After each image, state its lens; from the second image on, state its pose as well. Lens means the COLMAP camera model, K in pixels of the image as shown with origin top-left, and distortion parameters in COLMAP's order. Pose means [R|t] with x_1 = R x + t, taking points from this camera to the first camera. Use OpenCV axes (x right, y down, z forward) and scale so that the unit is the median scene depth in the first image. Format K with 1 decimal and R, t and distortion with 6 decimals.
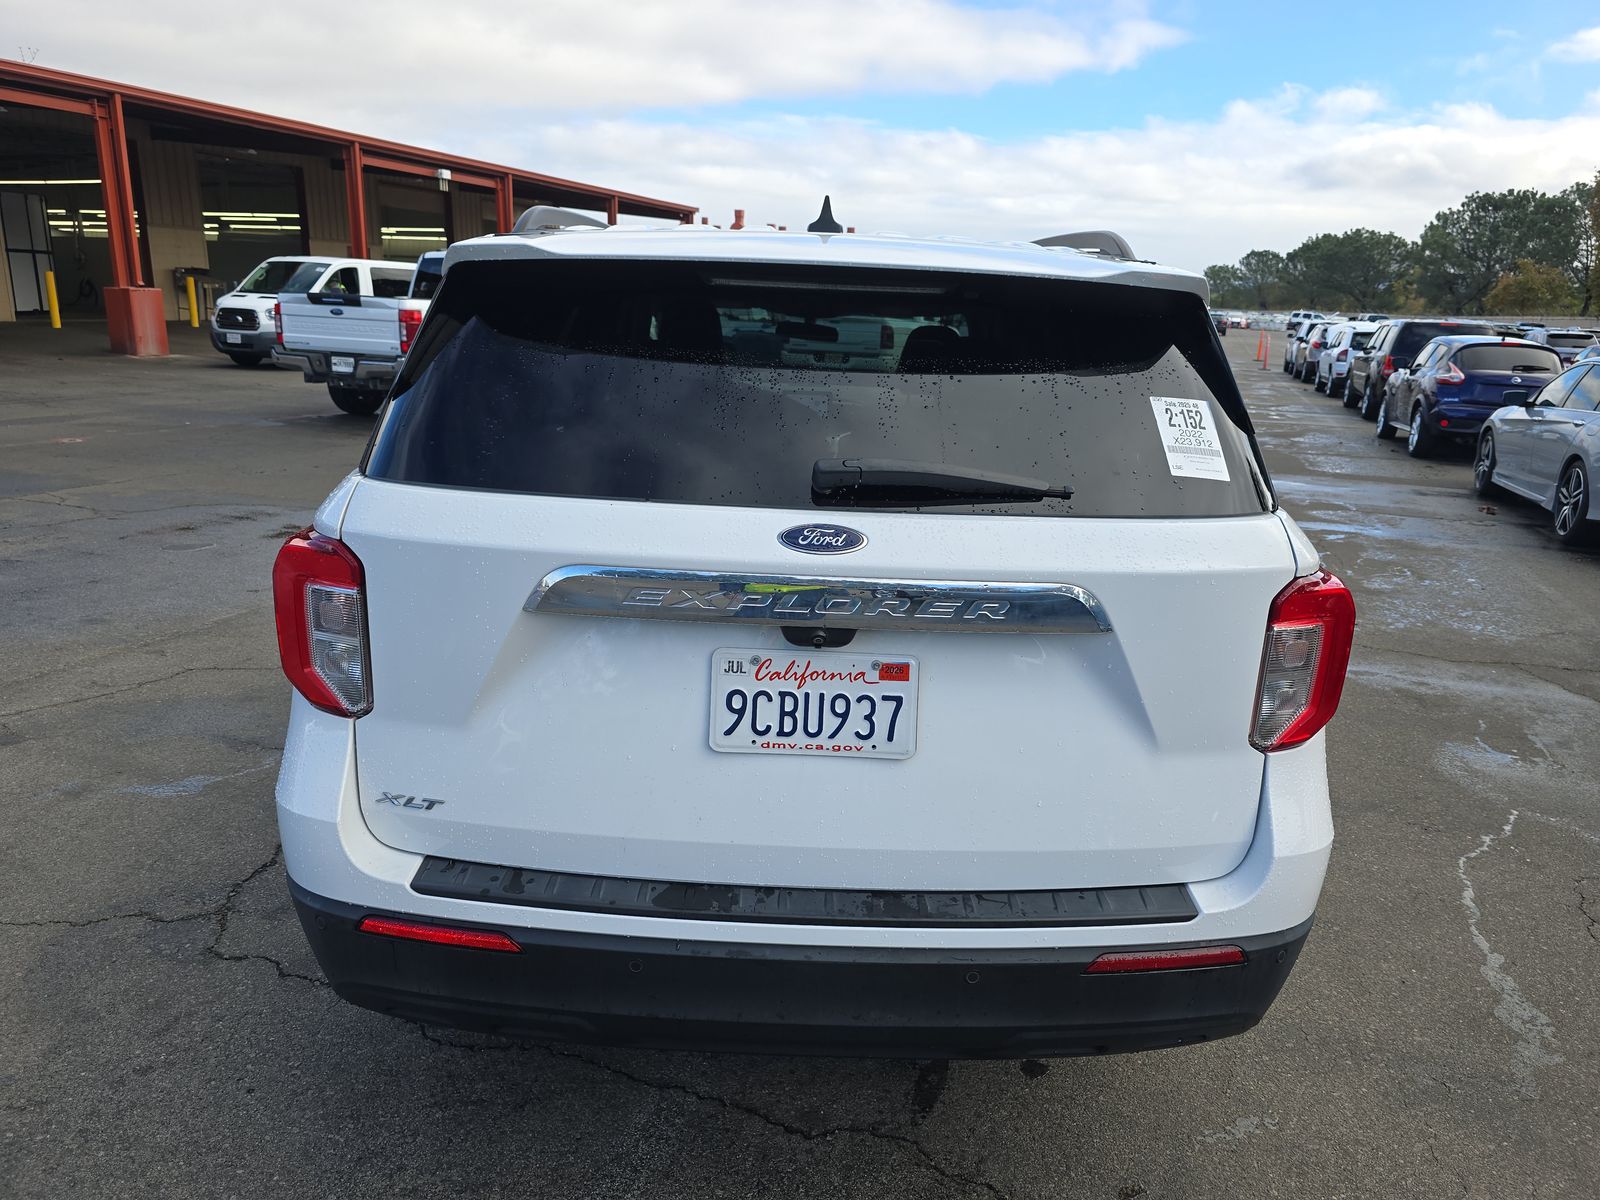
lens RADIAL K [[1075.1, 0, 800.0], [0, 1075.1, 600.0], [0, 0, 1]] dist [0.058592, -0.058802]
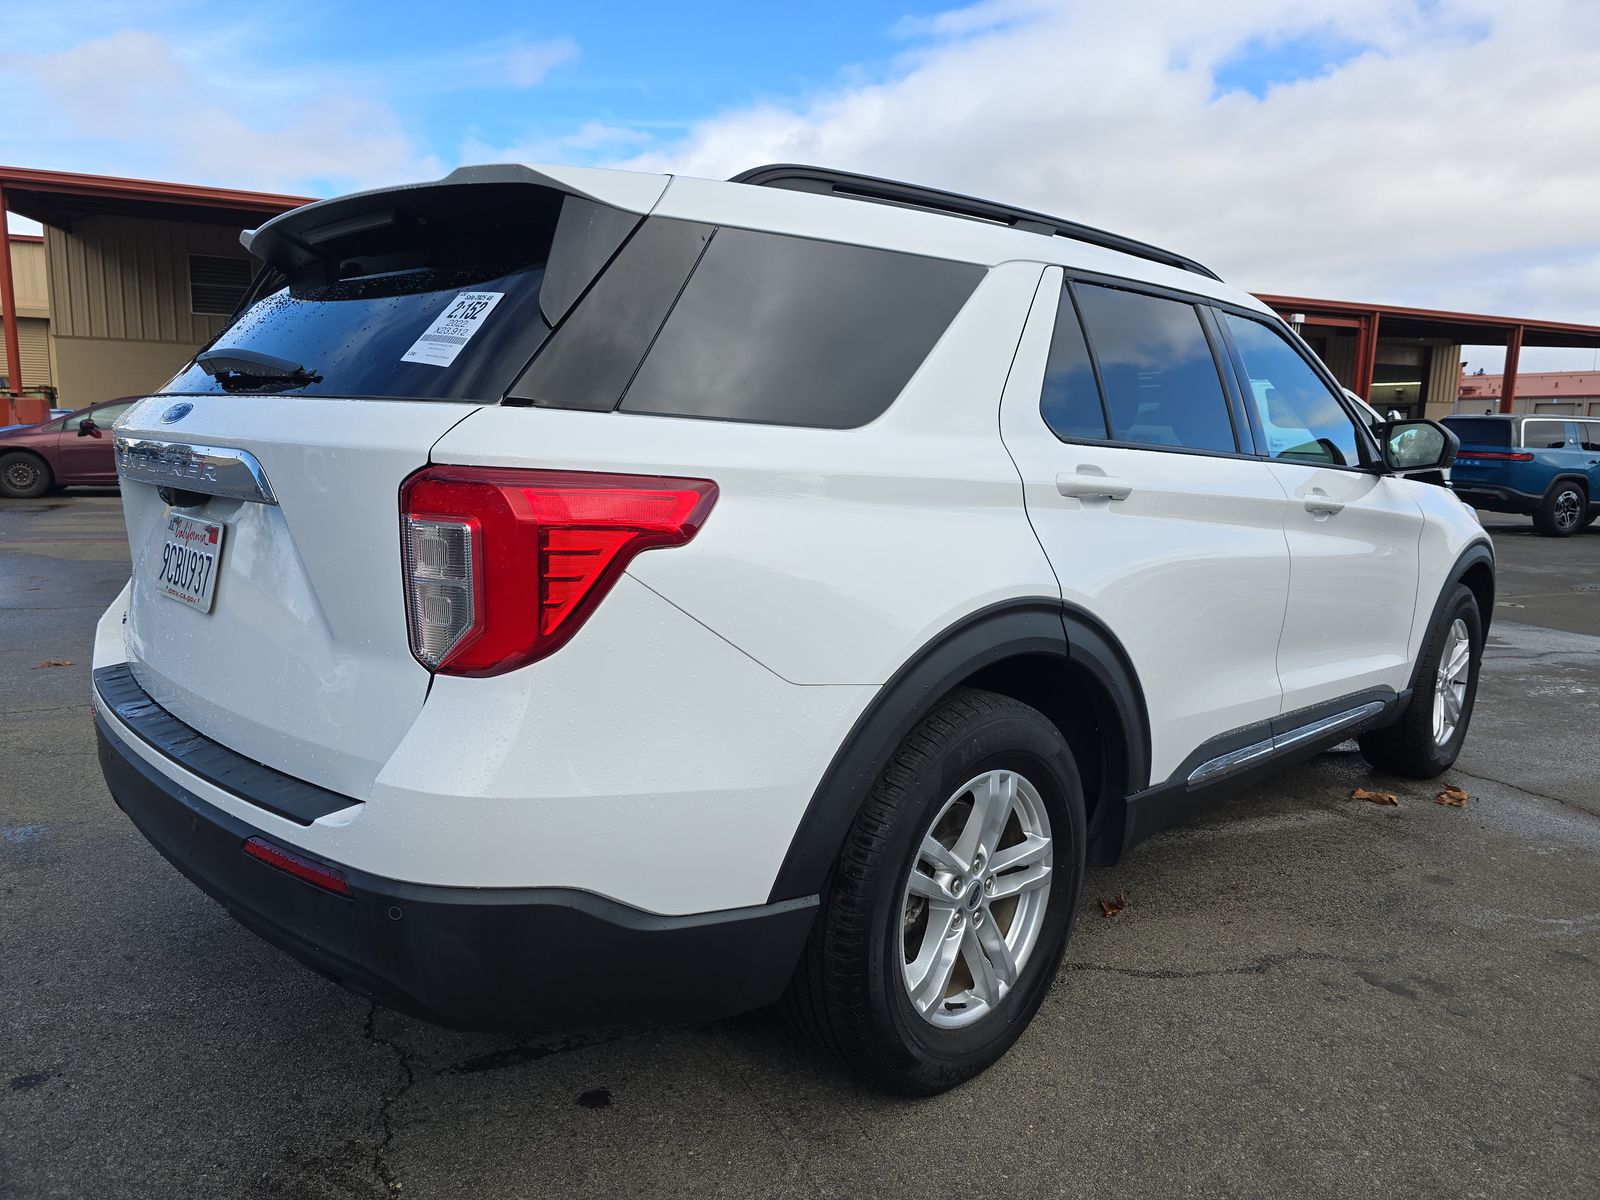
lens RADIAL K [[1075.1, 0, 800.0], [0, 1075.1, 600.0], [0, 0, 1]] dist [0.058592, -0.058802]
pose [[0.724617, 0.096129, -0.682414, 0.847365], [-0.185654, 0.980844, -0.058969, 0.055625], [0.663673, 0.169423, 0.728583, 0.379987]]
